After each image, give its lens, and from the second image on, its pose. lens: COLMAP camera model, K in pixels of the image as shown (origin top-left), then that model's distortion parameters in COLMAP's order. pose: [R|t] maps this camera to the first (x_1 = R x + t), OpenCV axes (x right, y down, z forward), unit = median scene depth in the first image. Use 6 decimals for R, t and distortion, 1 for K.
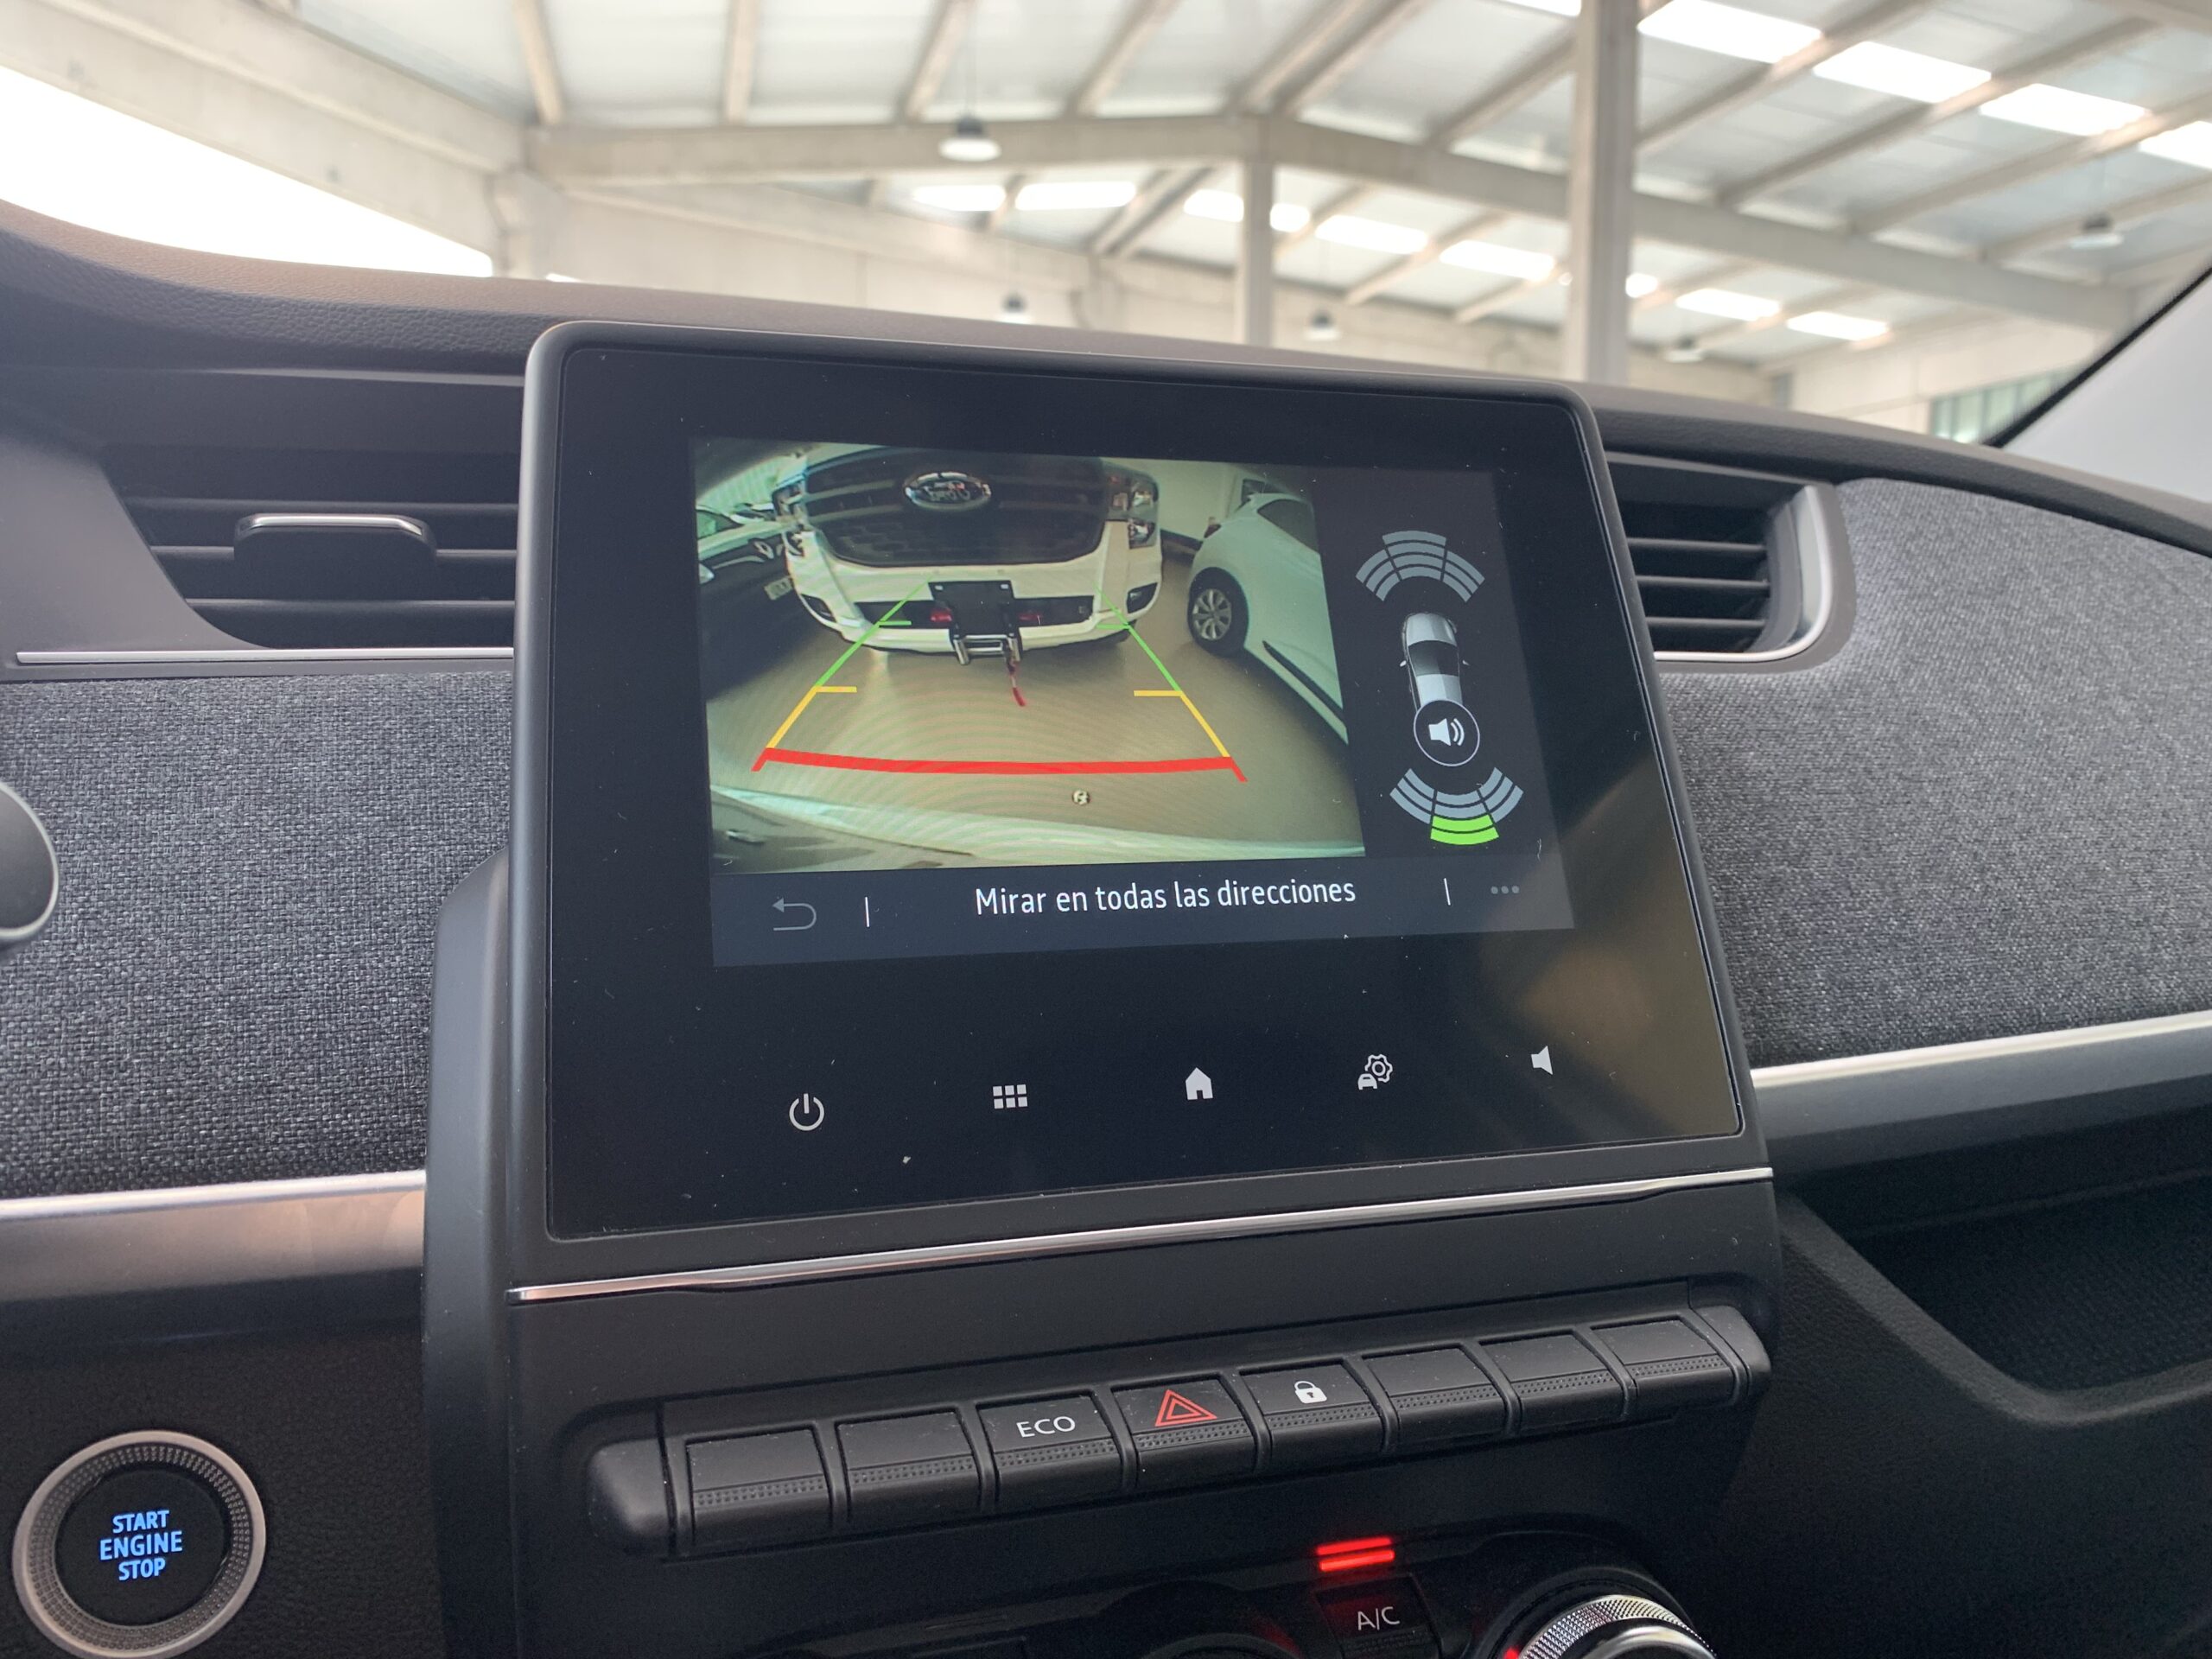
lens RADIAL K [[1721.4, 0, 1094.0], [0, 1721.4, 797.3], [0, 0, 1]] dist [-0.013928, 0.008684]
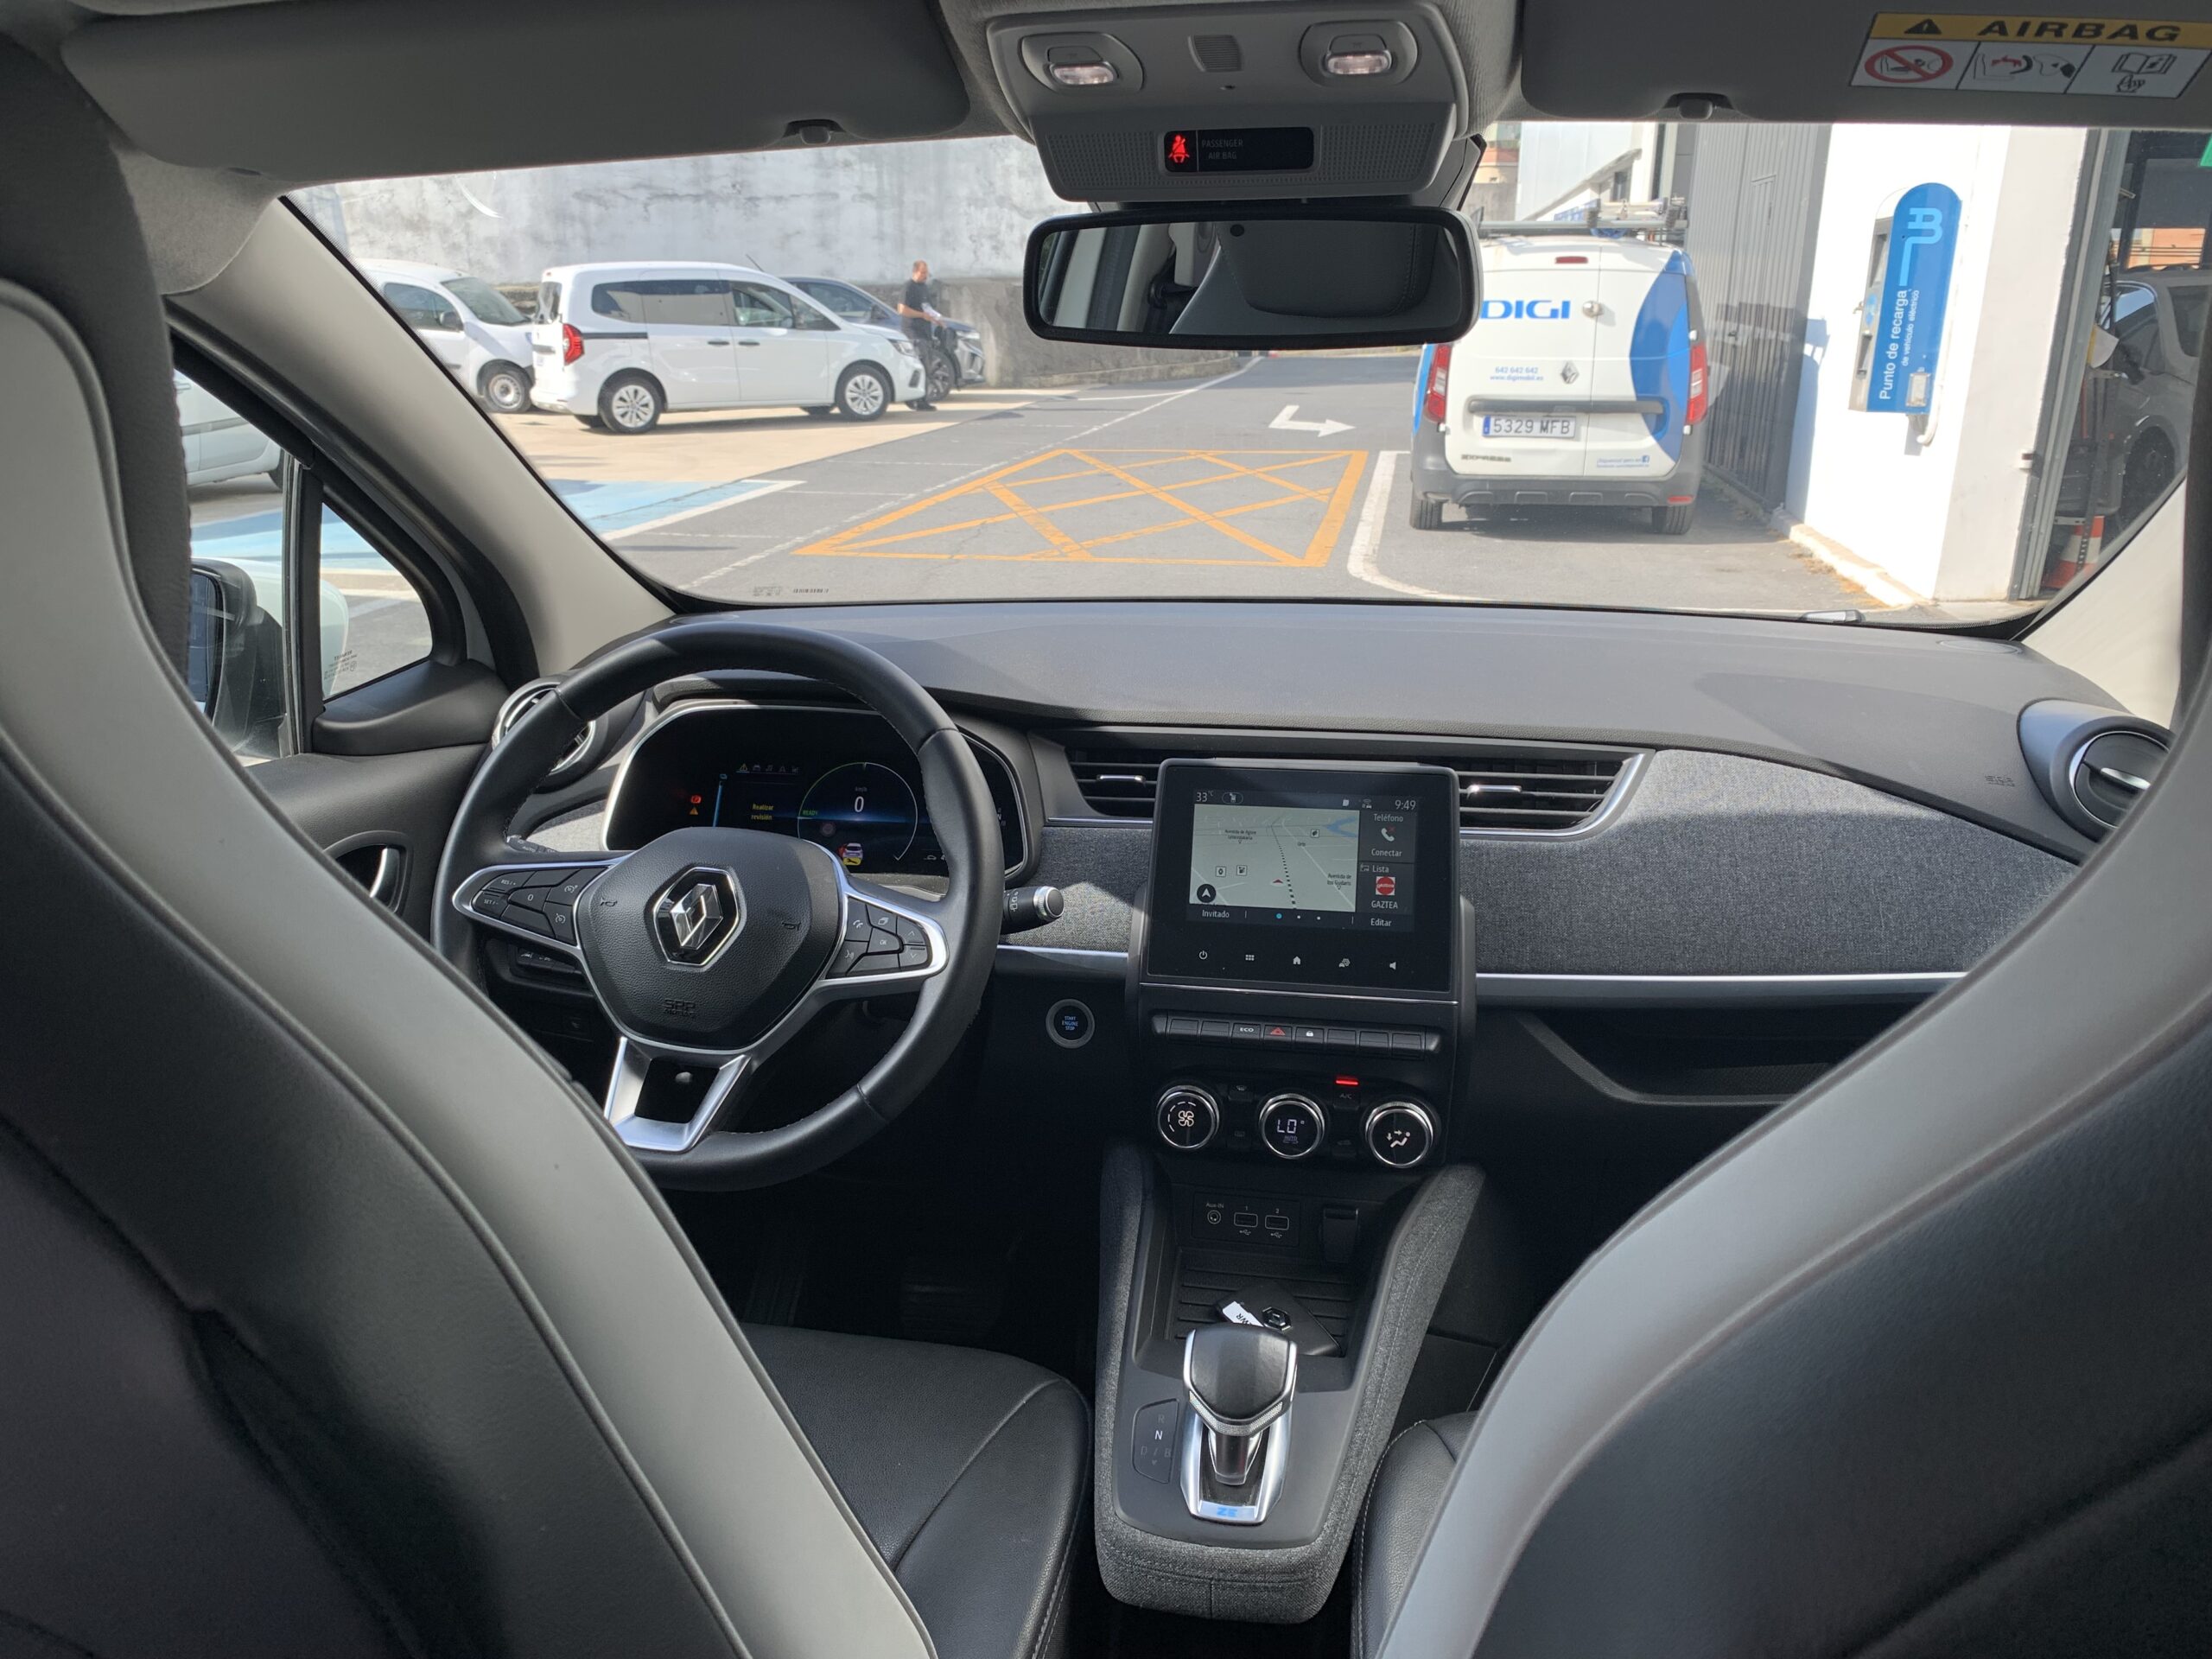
lens RADIAL K [[1721.4, 0, 1099.0], [0, 1721.4, 860.7], [0, 0, 1]] dist [-0.013928, 0.008684]
pose [[0.879885, 0.125127, -0.458417, 1.399500], [-0.018693, 0.973076, 0.229725, -0.934422], [0.474820, -0.193562, 0.858534, -2.530061]]
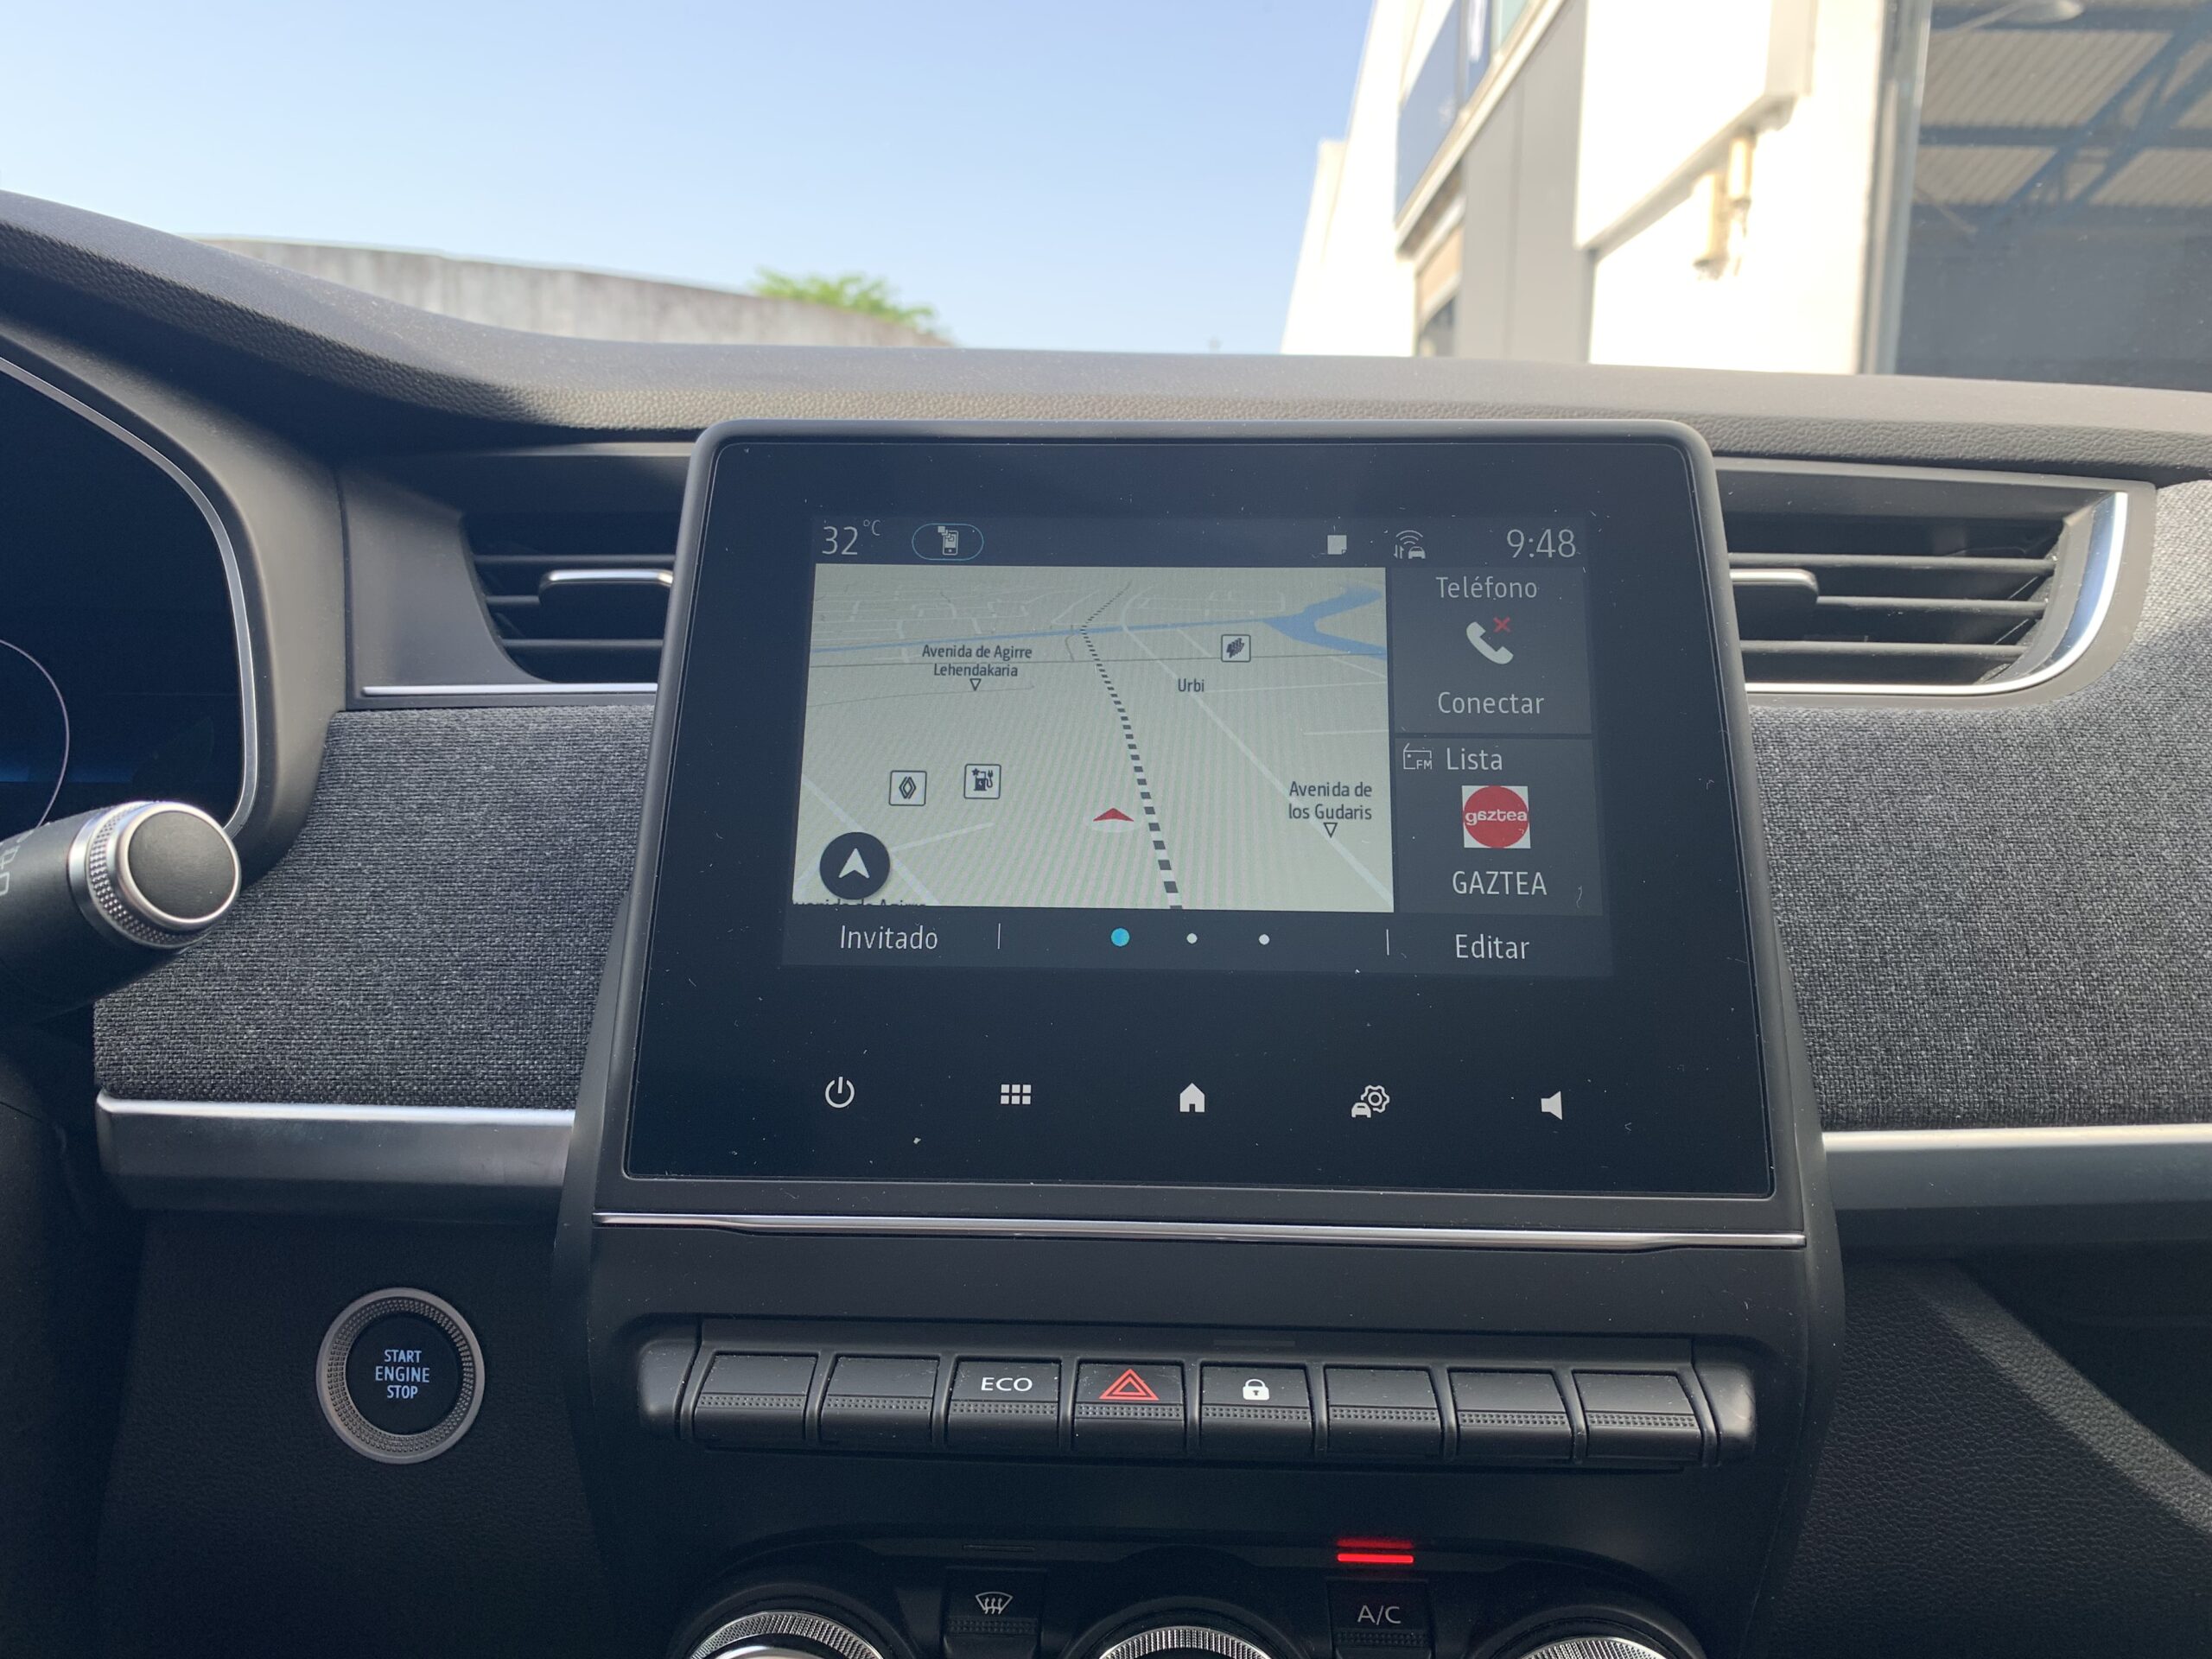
lens RADIAL K [[1721.4, 0, 1125.7], [0, 1721.4, 787.9], [0, 0, 1]] dist [-0.013928, 0.008684]
pose [[0.942715, 0.032215, -0.332041, 0.352692], [-0.025749, 0.999384, 0.023856, -0.052474], [0.332605, -0.013939, 0.942963, -0.043773]]
